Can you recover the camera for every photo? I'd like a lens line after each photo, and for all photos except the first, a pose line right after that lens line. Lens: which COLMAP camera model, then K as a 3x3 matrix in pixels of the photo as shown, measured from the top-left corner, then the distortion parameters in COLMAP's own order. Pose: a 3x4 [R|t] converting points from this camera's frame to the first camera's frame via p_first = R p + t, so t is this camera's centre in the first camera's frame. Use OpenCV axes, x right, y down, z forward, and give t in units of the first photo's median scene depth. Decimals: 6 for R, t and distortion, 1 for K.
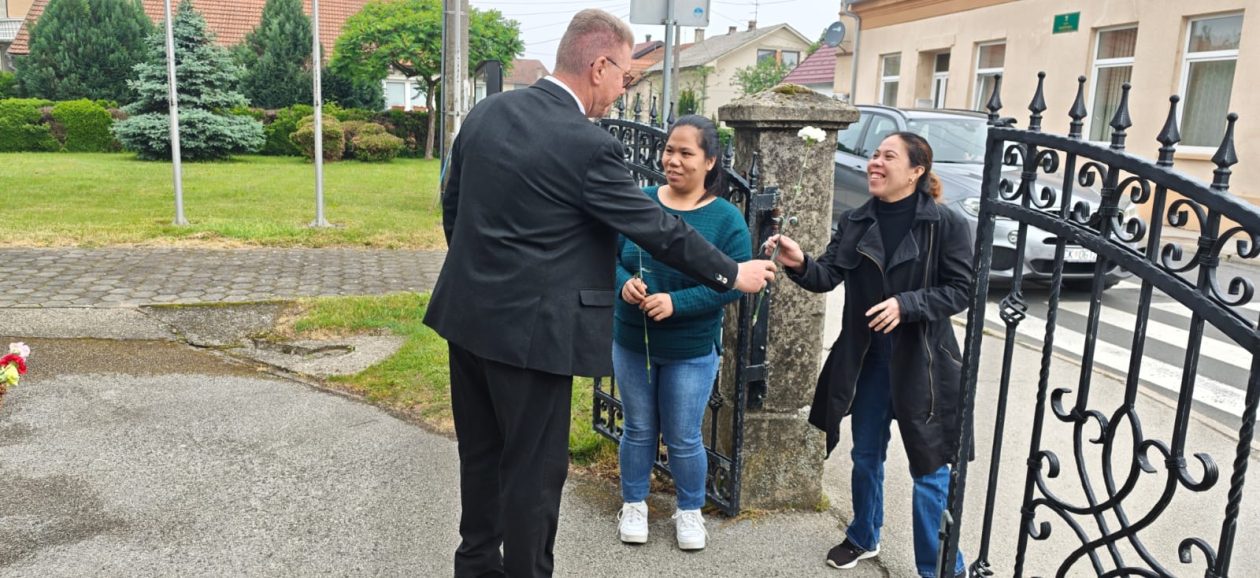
lens RADIAL K [[881.0, 0, 622.0], [0, 881.0, 276.3], [0, 0, 1]] dist [0.009313, -0.015127]
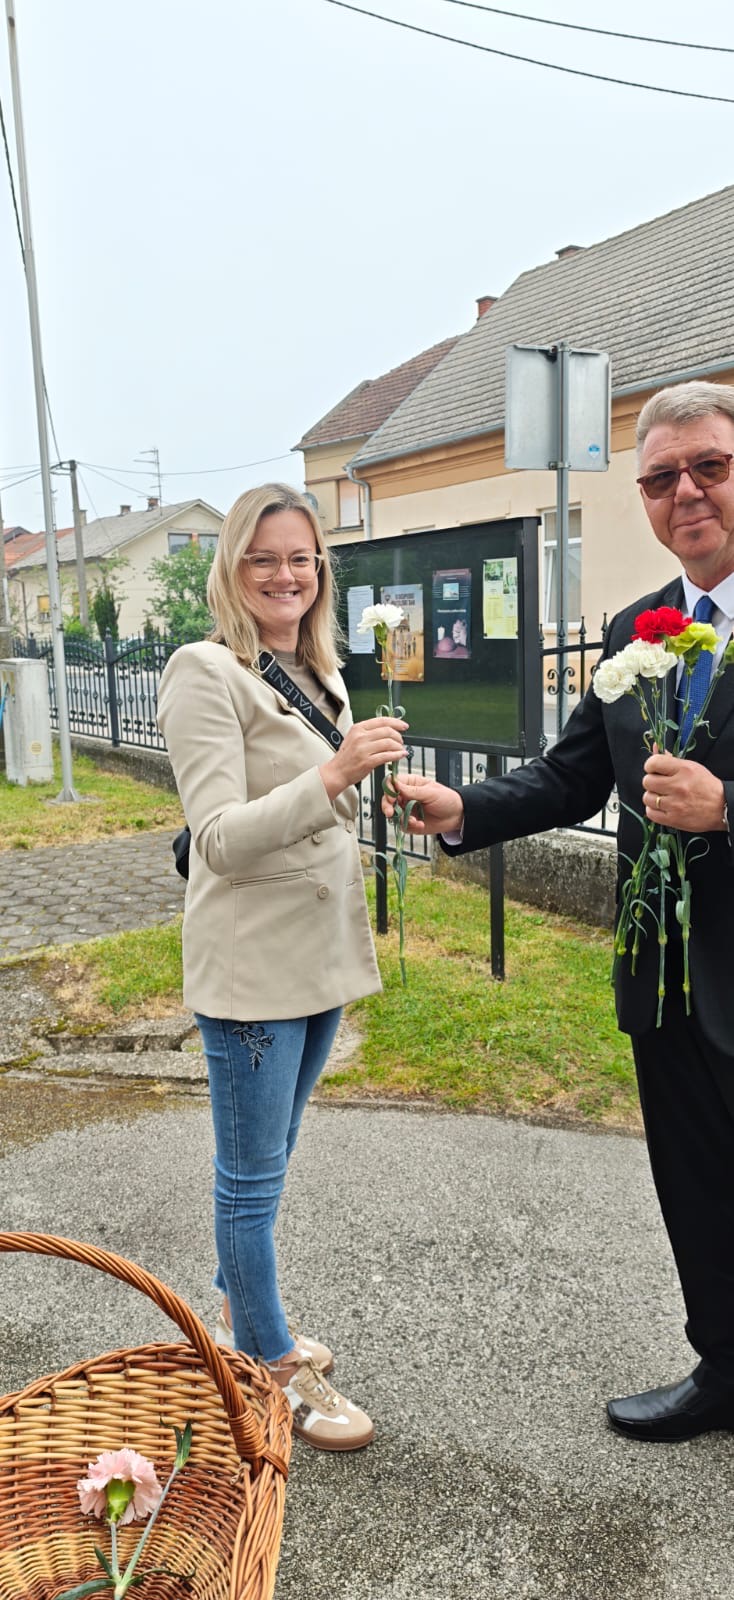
lens RADIAL K [[1118.8, 0, 368.8], [0, 1118.8, 822.9], [0, 0, 1]] dist [0.009313, -0.015127]
pose [[0.931743, -0.124506, 0.341107, -0.294719], [0.124777, 0.991957, 0.021241, -0.034815], [-0.341008, 0.022771, 0.939784, 0.167689]]
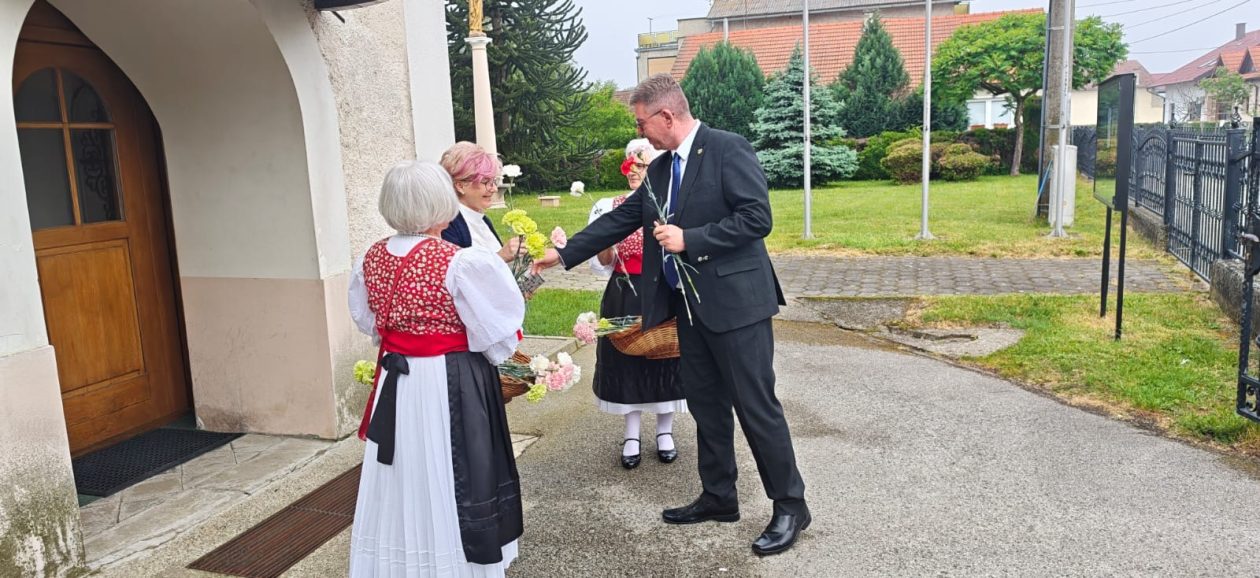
lens RADIAL K [[881.0, 0, 634.9], [0, 881.0, 281.9], [0, 0, 1]] dist [0.009313, -0.015127]
pose [[0.822563, 0.013326, -0.568518, -0.012494], [-0.025312, 0.999593, -0.013193, 0.022802], [0.568110, 0.025242, 0.822565, -0.121808]]
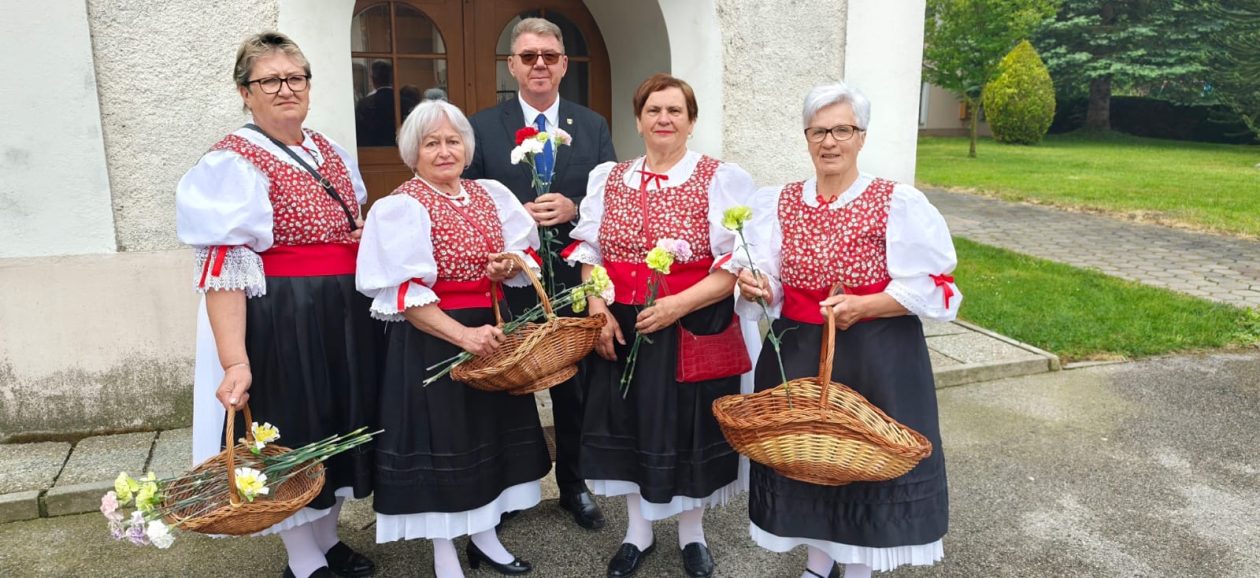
lens RADIAL K [[881.0, 0, 618.5], [0, 881.0, 264.6], [0, 0, 1]] dist [0.009313, -0.015127]
pose [[0.052426, 0.157679, -0.986098, 0.035253], [-0.175309, 0.973574, 0.146357, -0.023917], [0.983117, 0.165199, 0.078683, 0.123055]]
